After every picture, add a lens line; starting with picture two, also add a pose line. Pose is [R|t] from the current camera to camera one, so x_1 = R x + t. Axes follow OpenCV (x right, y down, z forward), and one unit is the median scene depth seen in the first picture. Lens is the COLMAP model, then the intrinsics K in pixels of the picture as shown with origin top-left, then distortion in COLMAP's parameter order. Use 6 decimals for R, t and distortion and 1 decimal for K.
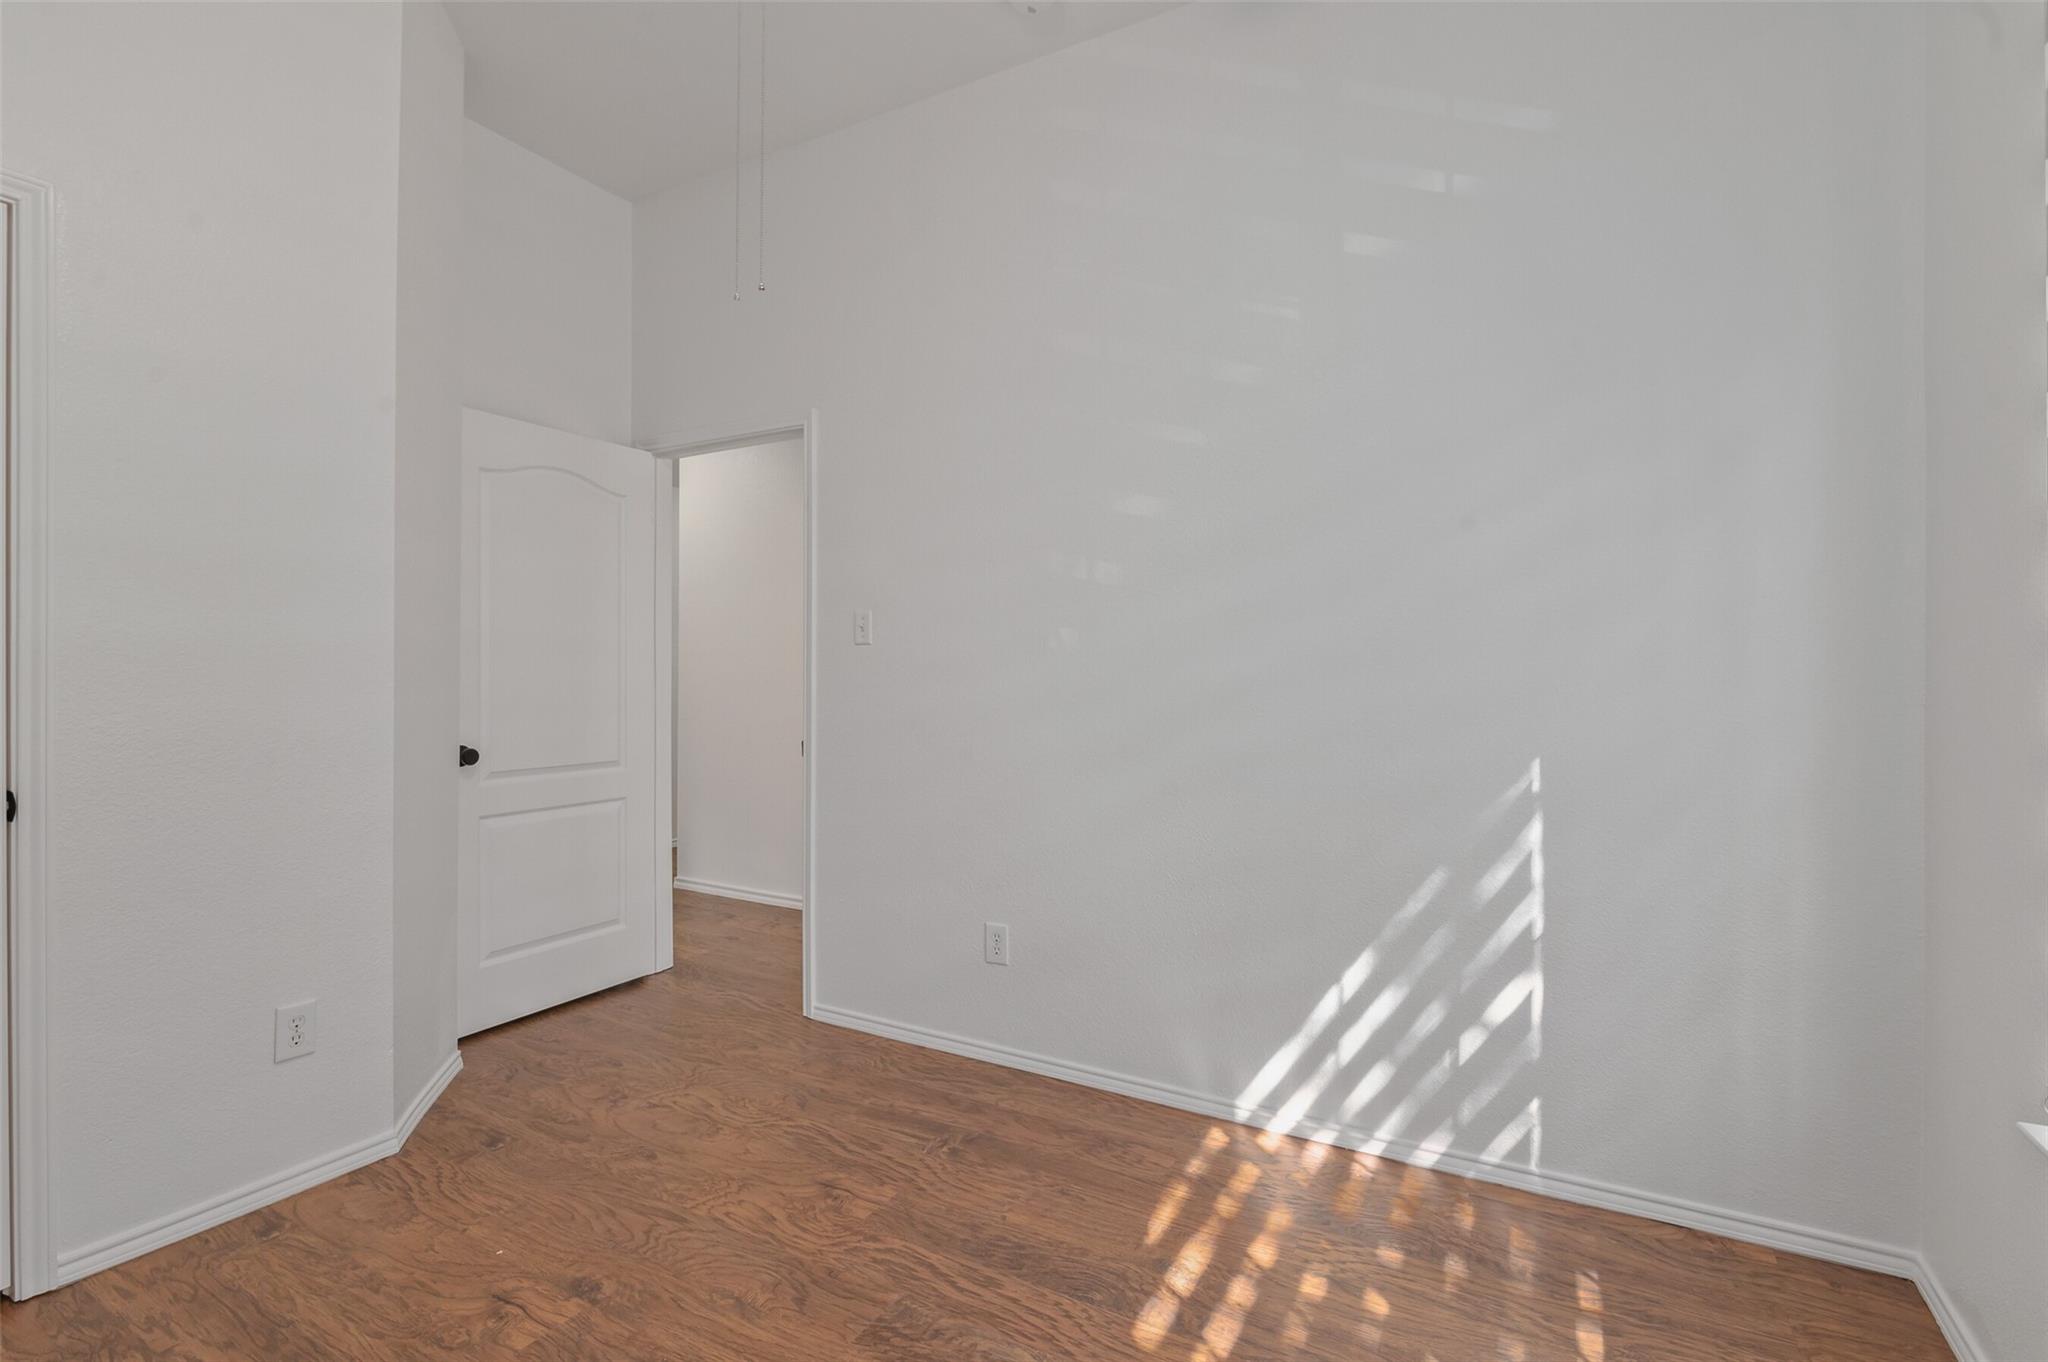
lens RADIAL K [[952.4, 0, 1021.4], [0, 952.4, 683.2], [0, 0, 1]] dist [-0.021733, 0.001821]
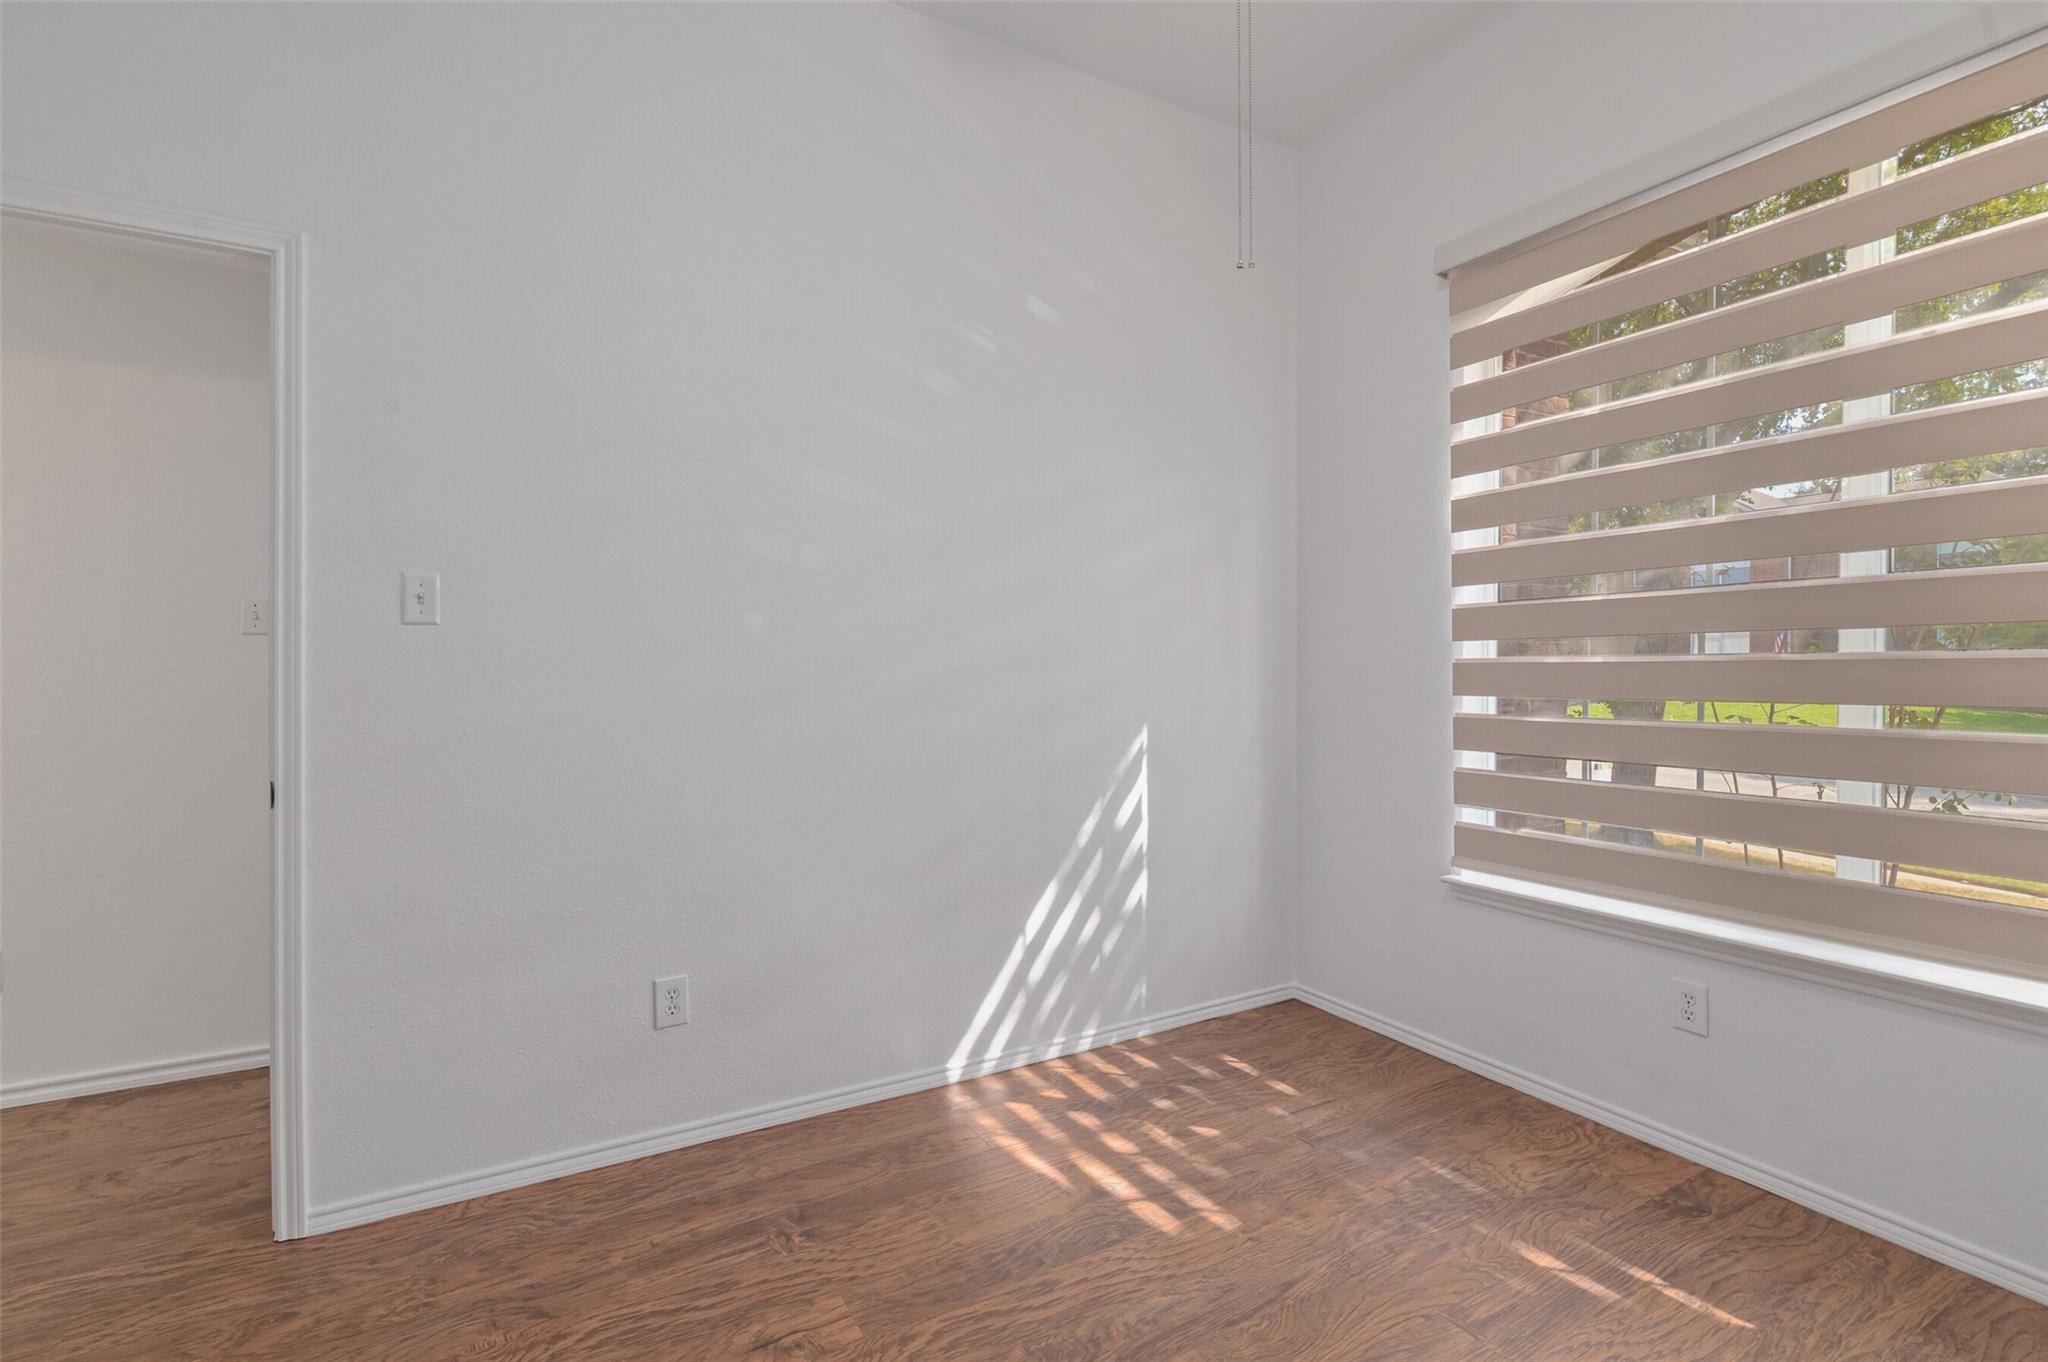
lens RADIAL K [[952.4, 0, 1010.2], [0, 952.4, 673.5], [0, 0, 1]] dist [-0.021733, 0.001821]
pose [[0.502636, -0.008904, 0.864452, -0.724516], [0.017158, 0.999853, 0.000322, 0.001568], [-0.864328, 0.014671, 0.502715, 0.434999]]
